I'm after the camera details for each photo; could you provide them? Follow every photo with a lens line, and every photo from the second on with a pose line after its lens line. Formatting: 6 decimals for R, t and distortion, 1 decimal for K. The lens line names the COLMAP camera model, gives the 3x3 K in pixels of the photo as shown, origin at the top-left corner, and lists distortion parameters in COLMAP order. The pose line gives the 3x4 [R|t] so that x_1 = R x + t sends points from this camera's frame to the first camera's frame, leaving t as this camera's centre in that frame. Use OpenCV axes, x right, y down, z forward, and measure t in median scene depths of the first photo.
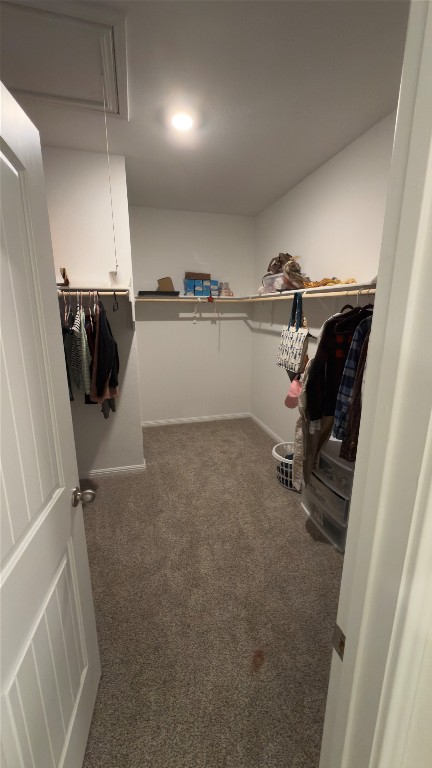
lens RADIAL K [[305.8, 0, 214.2], [0, 305.8, 386.3], [0, 0, 1]] dist [-0.000229, 0.000511]
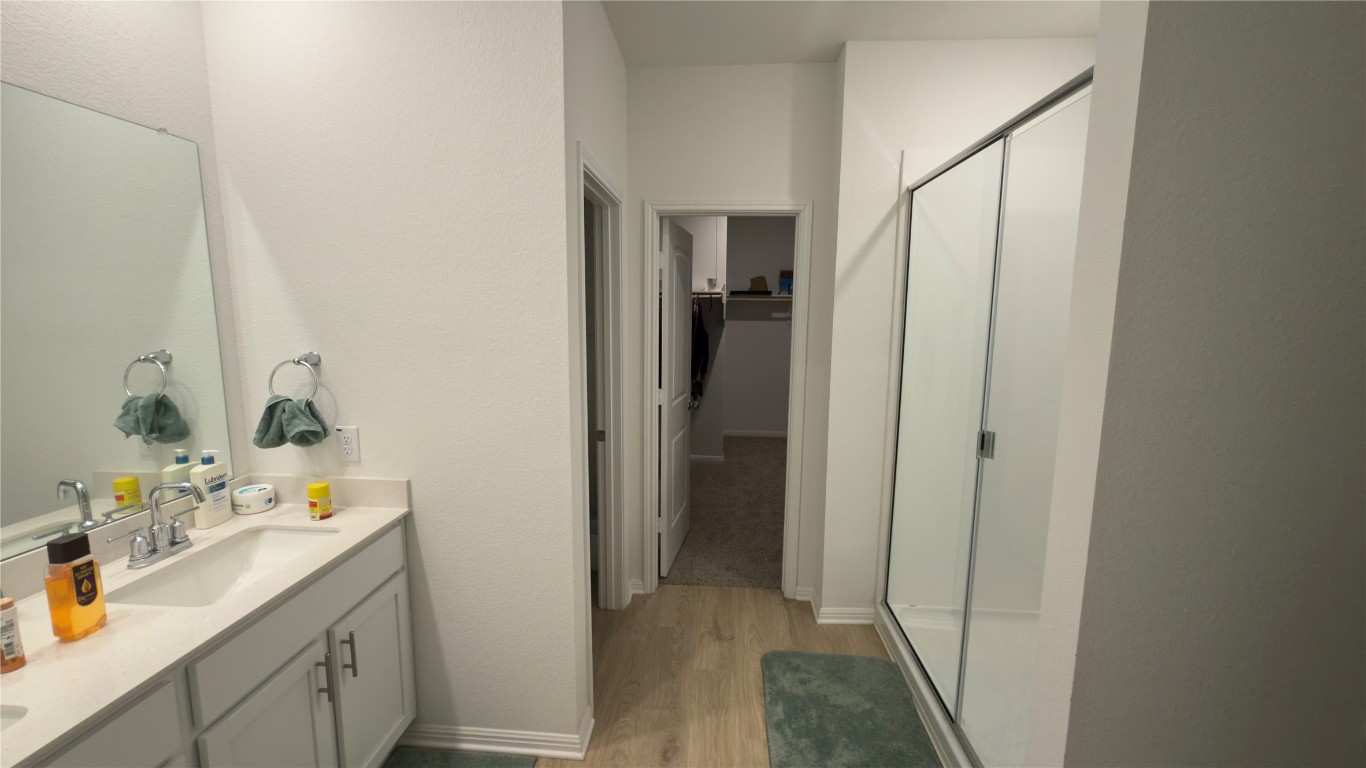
lens RADIAL K [[544.0, 0, 683.7], [0, 544.0, 382.9], [0, 0, 1]] dist [-0.000229, 0.000511]
pose [[0.949663, 0.052143, -0.308903, 0.183015], [-0.084987, 0.991954, -0.093833, 0.177046], [0.301525, 0.115362, 0.946454, -0.737545]]
